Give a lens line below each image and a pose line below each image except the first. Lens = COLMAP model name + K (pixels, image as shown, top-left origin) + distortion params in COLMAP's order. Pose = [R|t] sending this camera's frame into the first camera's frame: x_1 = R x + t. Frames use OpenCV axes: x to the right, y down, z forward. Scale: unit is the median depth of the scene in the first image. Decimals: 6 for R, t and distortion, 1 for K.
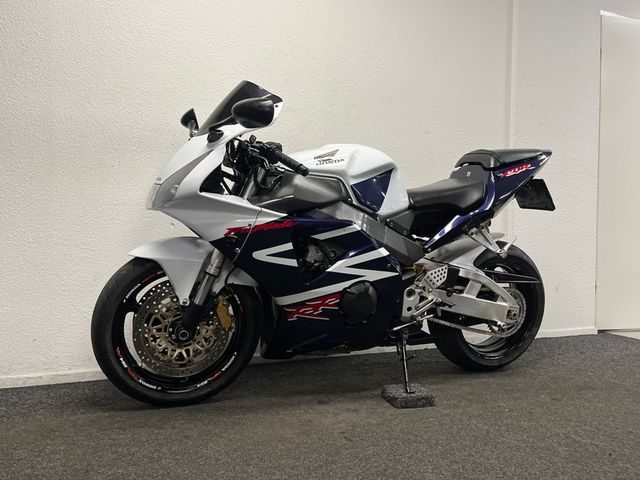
lens RADIAL K [[508.0, 0, 318.8], [0, 508.0, 241.1], [0, 0, 1]] dist [0.011886, -0.004717]
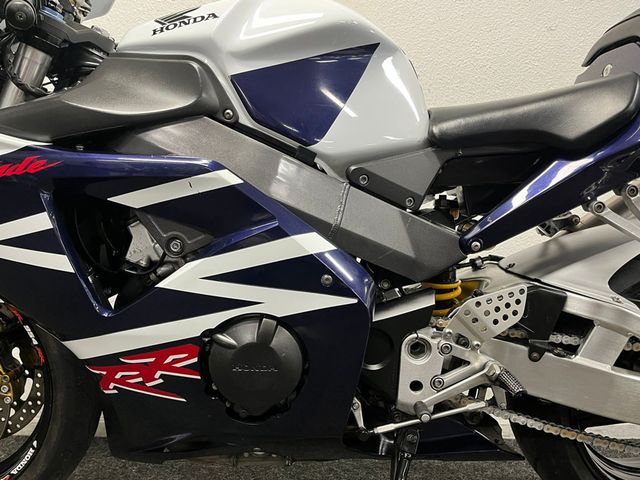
lens RADIAL K [[508.0, 0, 318.9], [0, 508.0, 238.6], [0, 0, 1]] dist [0.011886, -0.004717]
pose [[0.940456, 0.016532, -0.339514, 0.259154], [-0.020750, 0.999746, -0.008797, 0.020572], [0.339282, 0.015318, 0.940560, 0.623353]]
